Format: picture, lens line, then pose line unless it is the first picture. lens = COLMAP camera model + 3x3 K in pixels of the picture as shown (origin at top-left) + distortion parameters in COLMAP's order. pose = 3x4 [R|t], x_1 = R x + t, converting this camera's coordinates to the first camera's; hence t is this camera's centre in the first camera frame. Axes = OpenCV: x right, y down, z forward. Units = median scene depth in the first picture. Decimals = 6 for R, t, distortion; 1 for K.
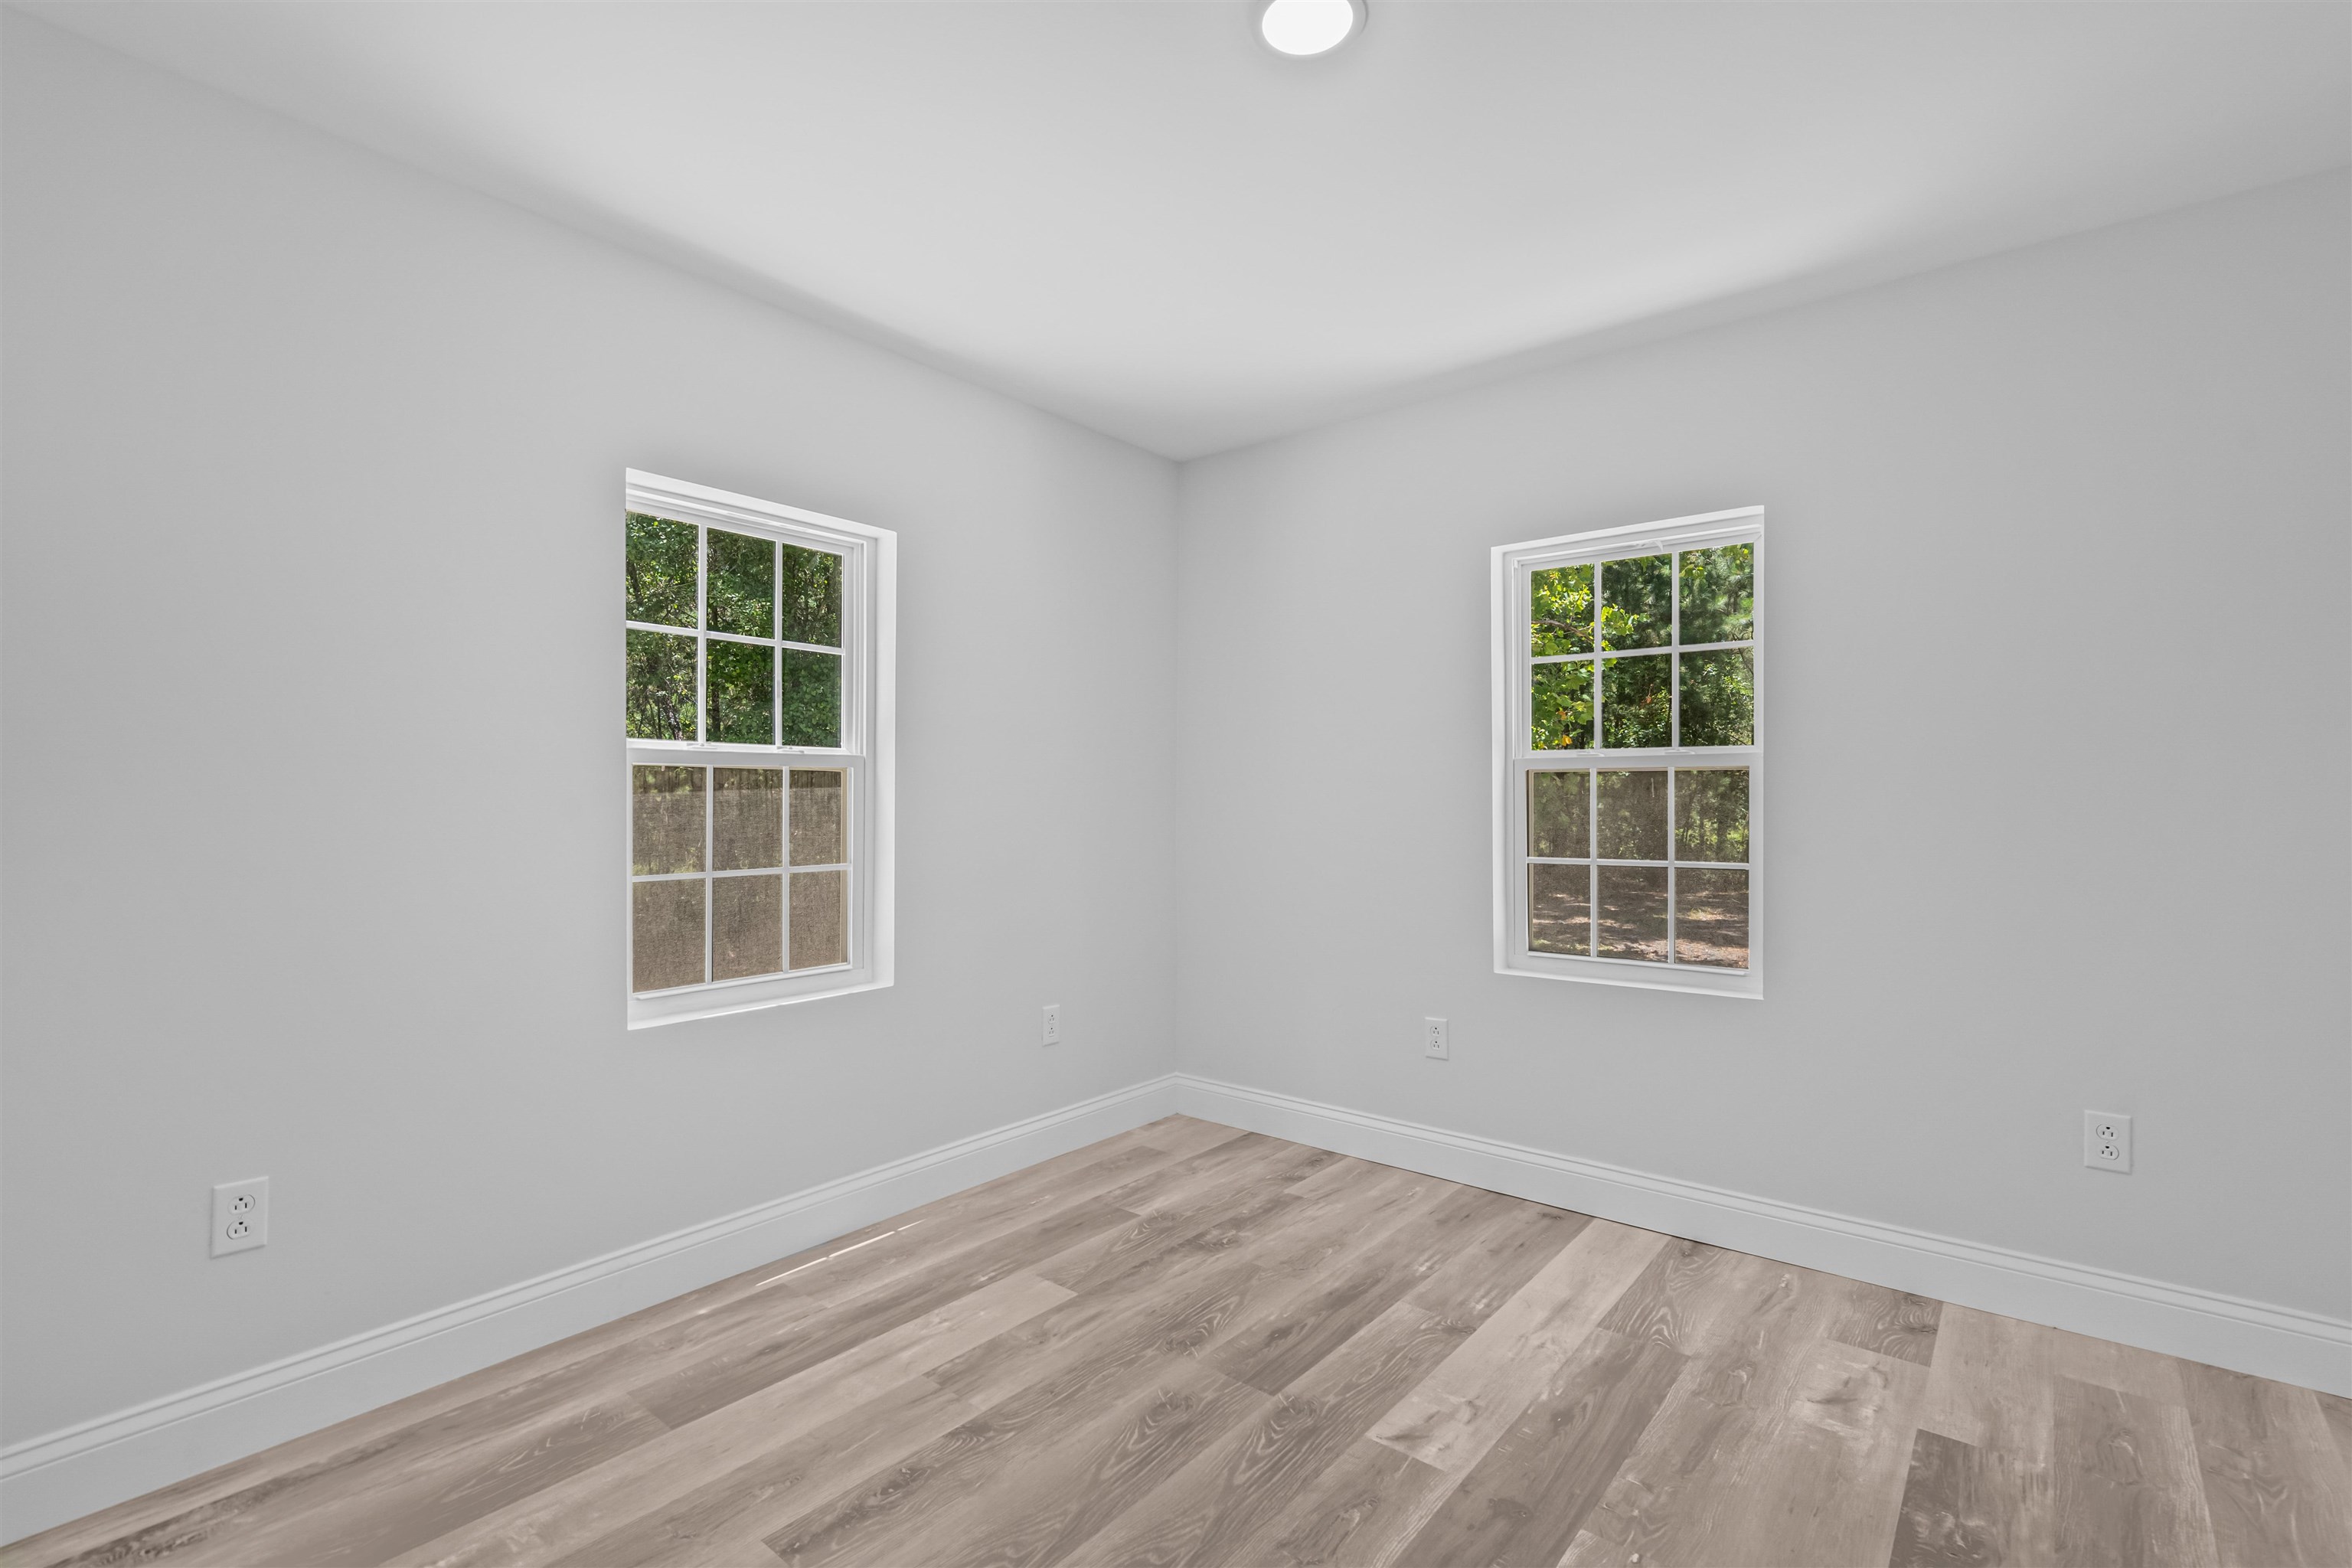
lens RADIAL K [[1063.9, 0, 1162.2], [0, 1063.9, 795.0], [0, 0, 1]] dist [-0.007828, 0.003206]
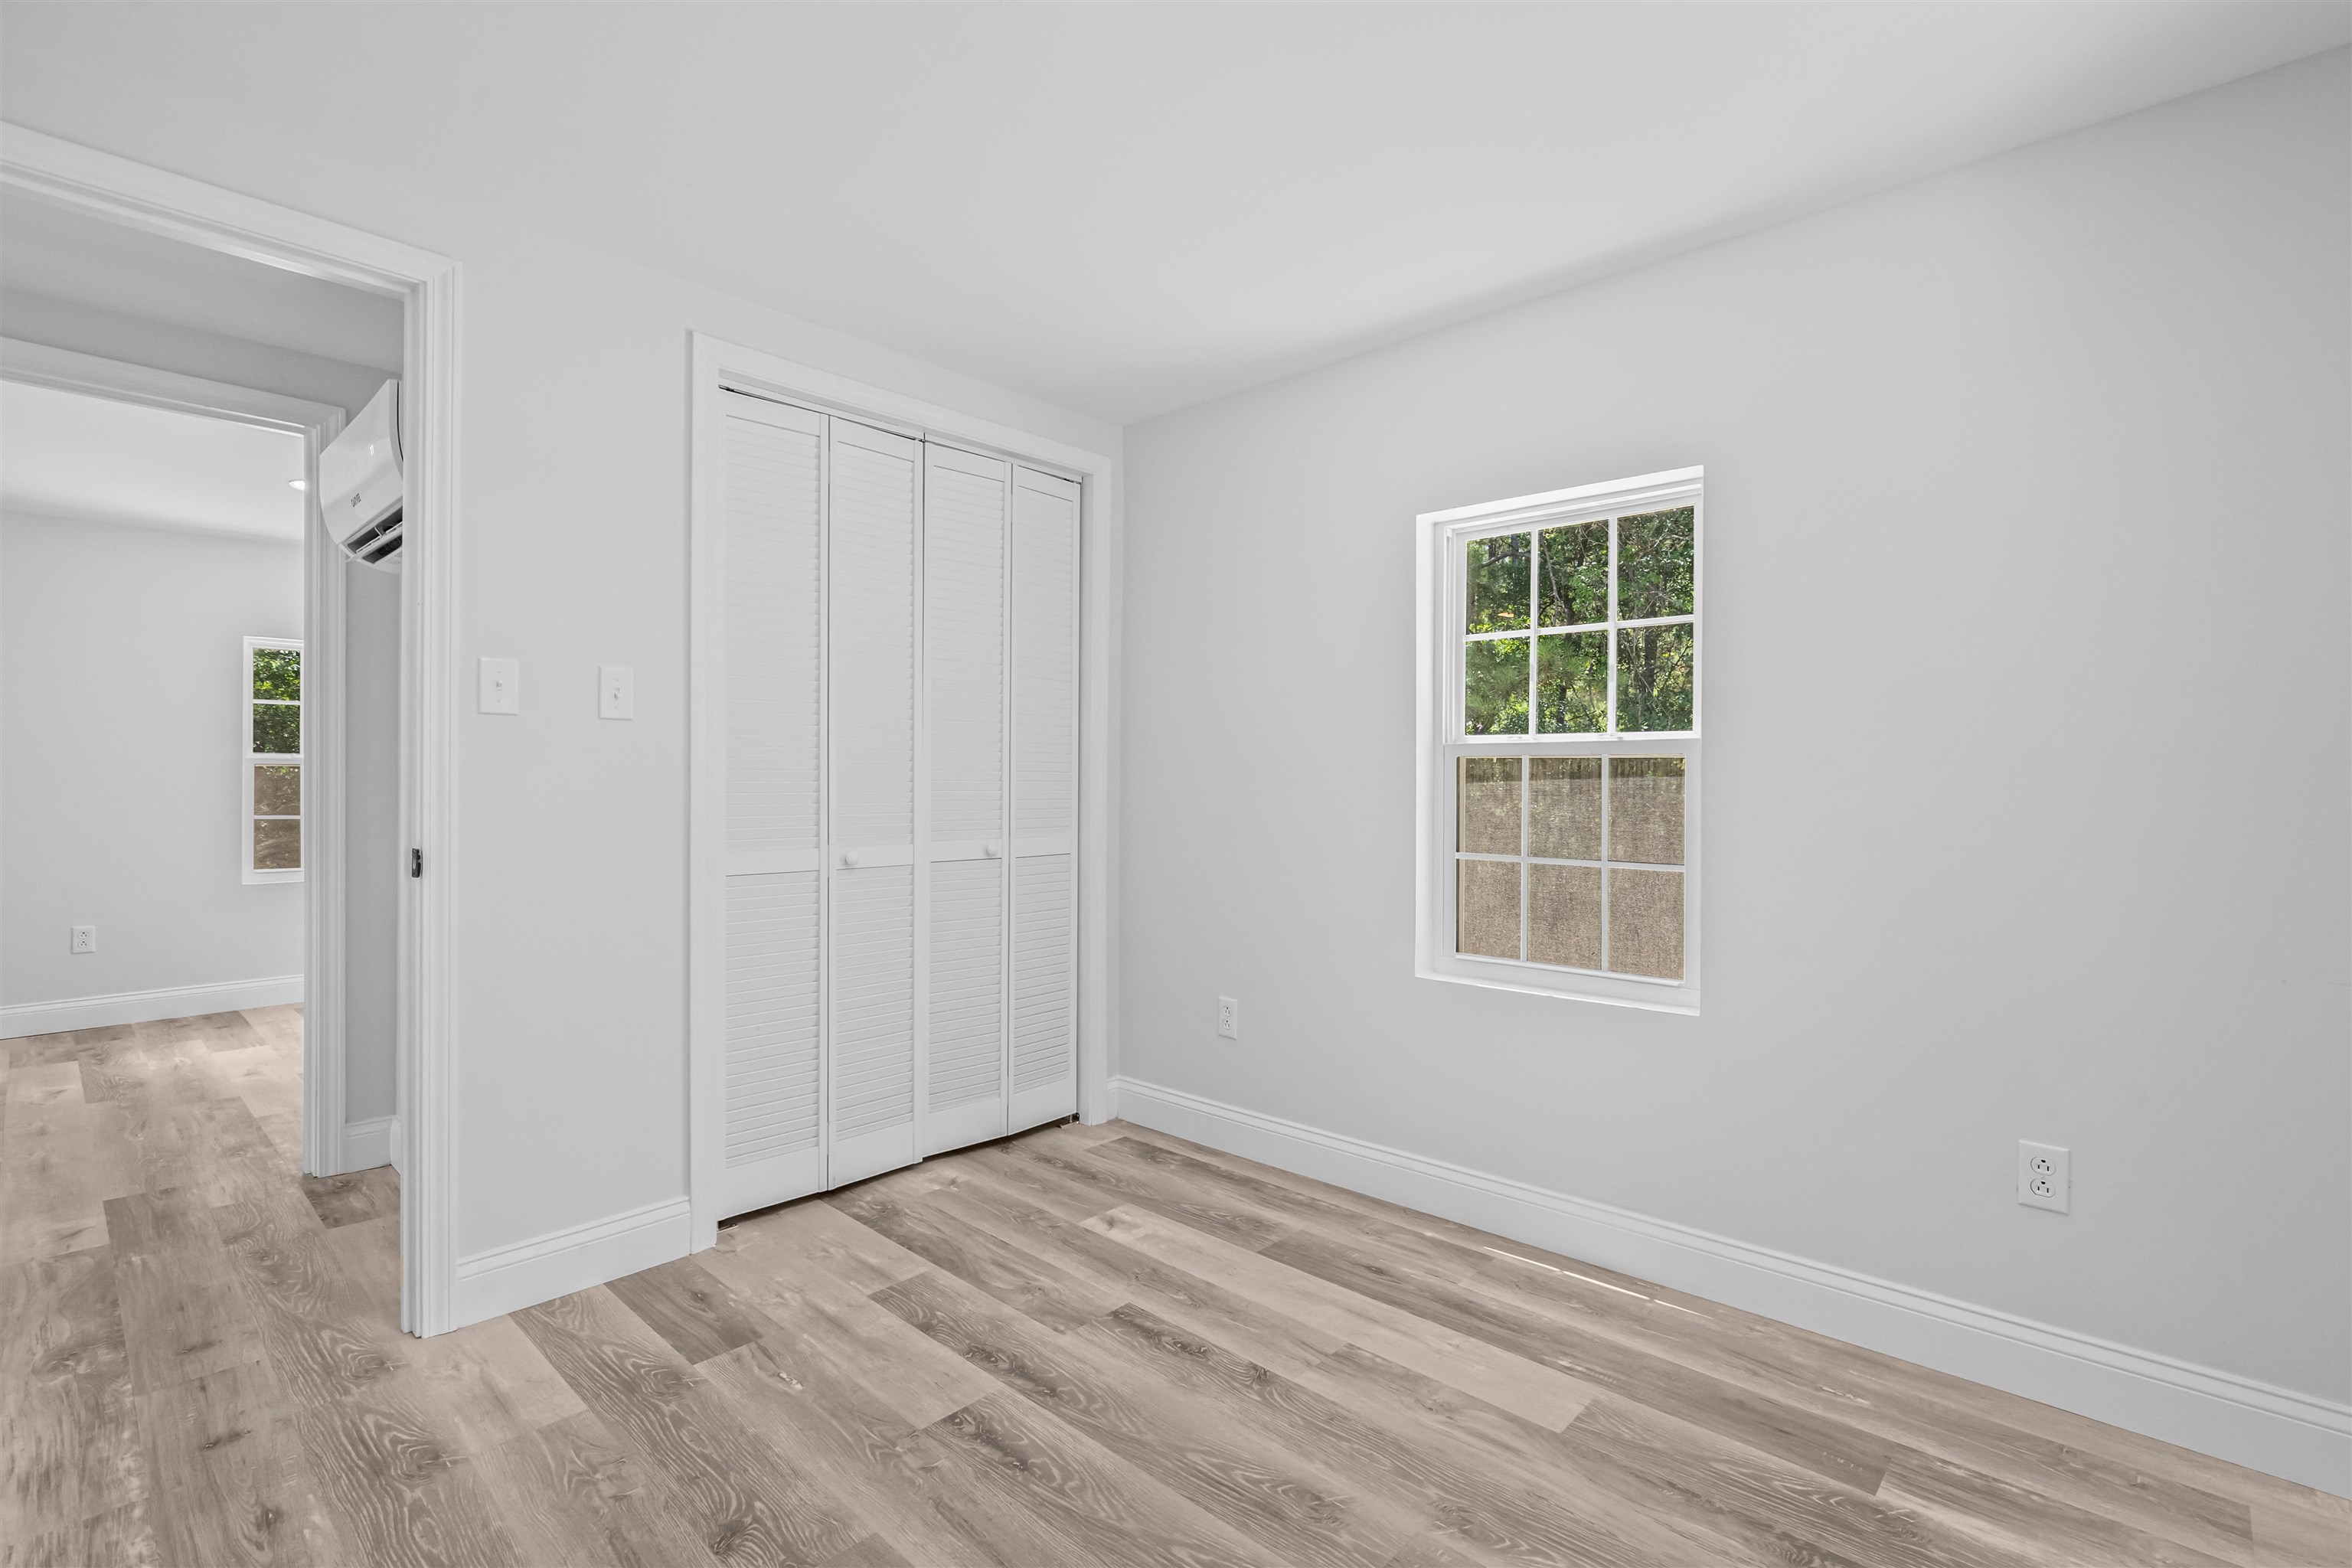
lens RADIAL K [[1063.9, 0, 1183.7], [0, 1063.9, 786.1], [0, 0, 1]] dist [-0.007828, 0.003206]
pose [[-0.051573, 0.004639, -0.998658, 0.714358], [-0.004926, 0.999976, 0.004900, -0.002341], [0.998657, 0.005173, -0.051549, 0.778047]]
